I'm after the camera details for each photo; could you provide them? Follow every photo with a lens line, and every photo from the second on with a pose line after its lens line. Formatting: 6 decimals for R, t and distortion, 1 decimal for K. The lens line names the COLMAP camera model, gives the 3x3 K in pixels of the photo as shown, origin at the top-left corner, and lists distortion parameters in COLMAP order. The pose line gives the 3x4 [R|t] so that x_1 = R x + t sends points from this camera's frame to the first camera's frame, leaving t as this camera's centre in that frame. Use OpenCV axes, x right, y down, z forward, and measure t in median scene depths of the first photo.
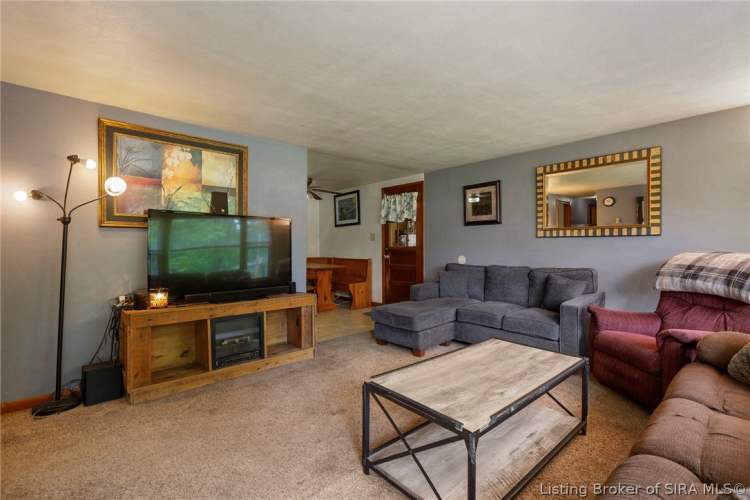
lens RADIAL K [[339.7, 0, 369.9], [0, 339.7, 250.2], [0, 0, 1]] dist [0.003600, 0.000200]
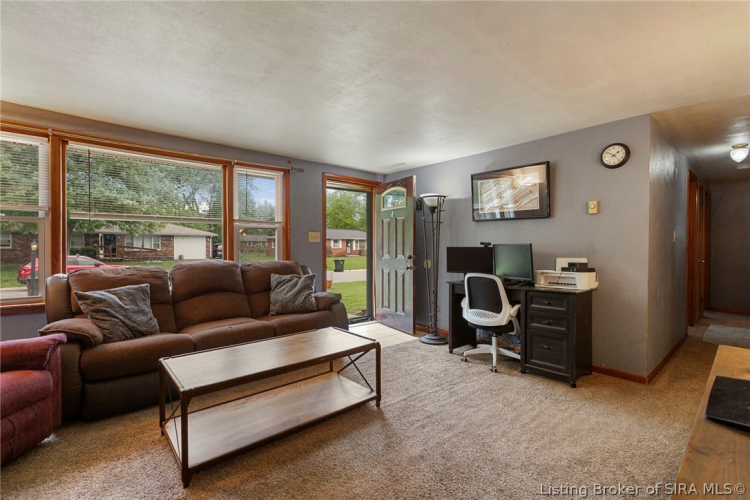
lens RADIAL K [[339.7, 0, 378.7], [0, 339.7, 248.3], [0, 0, 1]] dist [0.003600, 0.000200]
pose [[-0.999885, 0.000655, -0.015166, 0.003135], [0.000423, 0.999883, 0.015289, -0.014138], [0.015175, 0.015281, -0.999768, 1.060398]]
